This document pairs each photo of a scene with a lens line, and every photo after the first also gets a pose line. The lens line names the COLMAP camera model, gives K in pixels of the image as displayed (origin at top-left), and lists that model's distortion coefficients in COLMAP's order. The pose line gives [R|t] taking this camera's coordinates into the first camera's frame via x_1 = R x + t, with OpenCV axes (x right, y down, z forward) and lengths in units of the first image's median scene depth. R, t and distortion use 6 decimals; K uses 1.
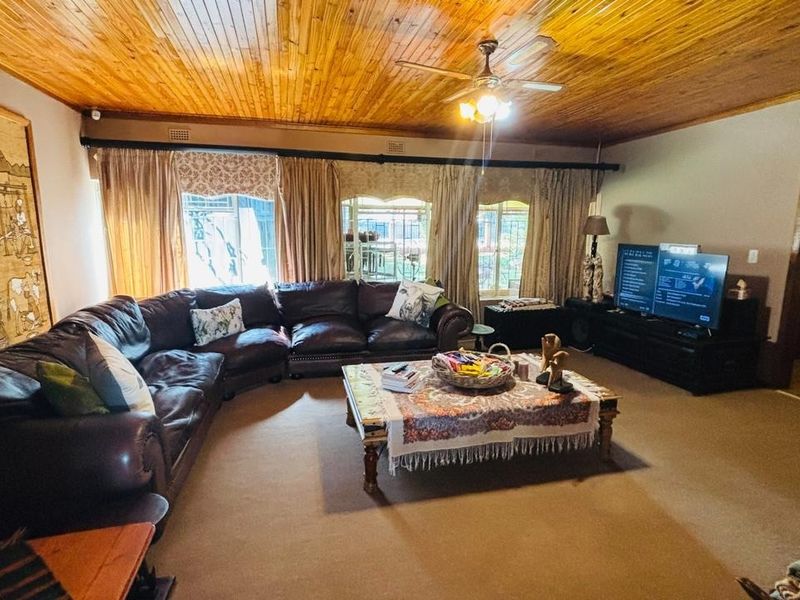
lens RADIAL K [[429.5, 0, 400.0], [0, 429.5, 300.0], [0, 0, 1]] dist [-0.001354, -0.000681]
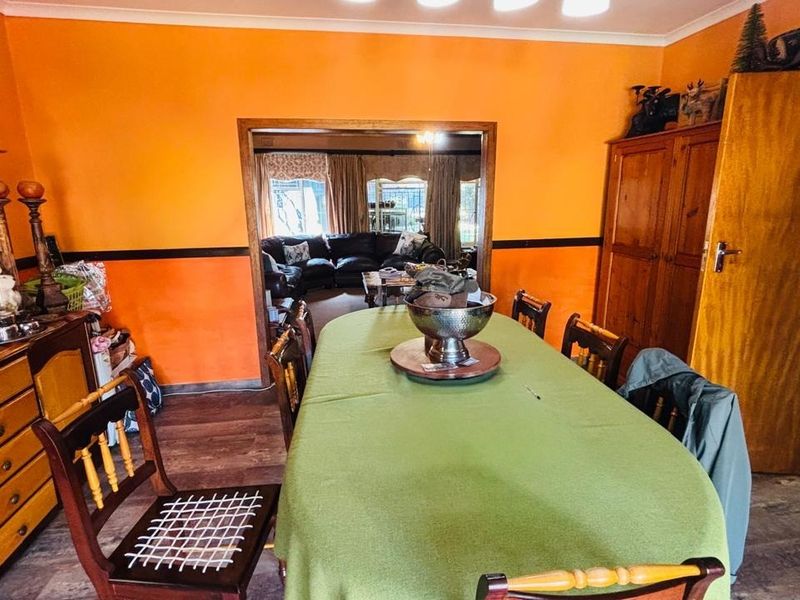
lens RADIAL K [[429.5, 0, 400.0], [0, 429.5, 300.0], [0, 0, 1]] dist [-0.001354, -0.000681]
pose [[0.994391, 0.007501, -0.105500, 0.166329], [0.000397, 0.997210, 0.074646, 0.090706], [0.105766, -0.074269, 0.991614, -0.625239]]
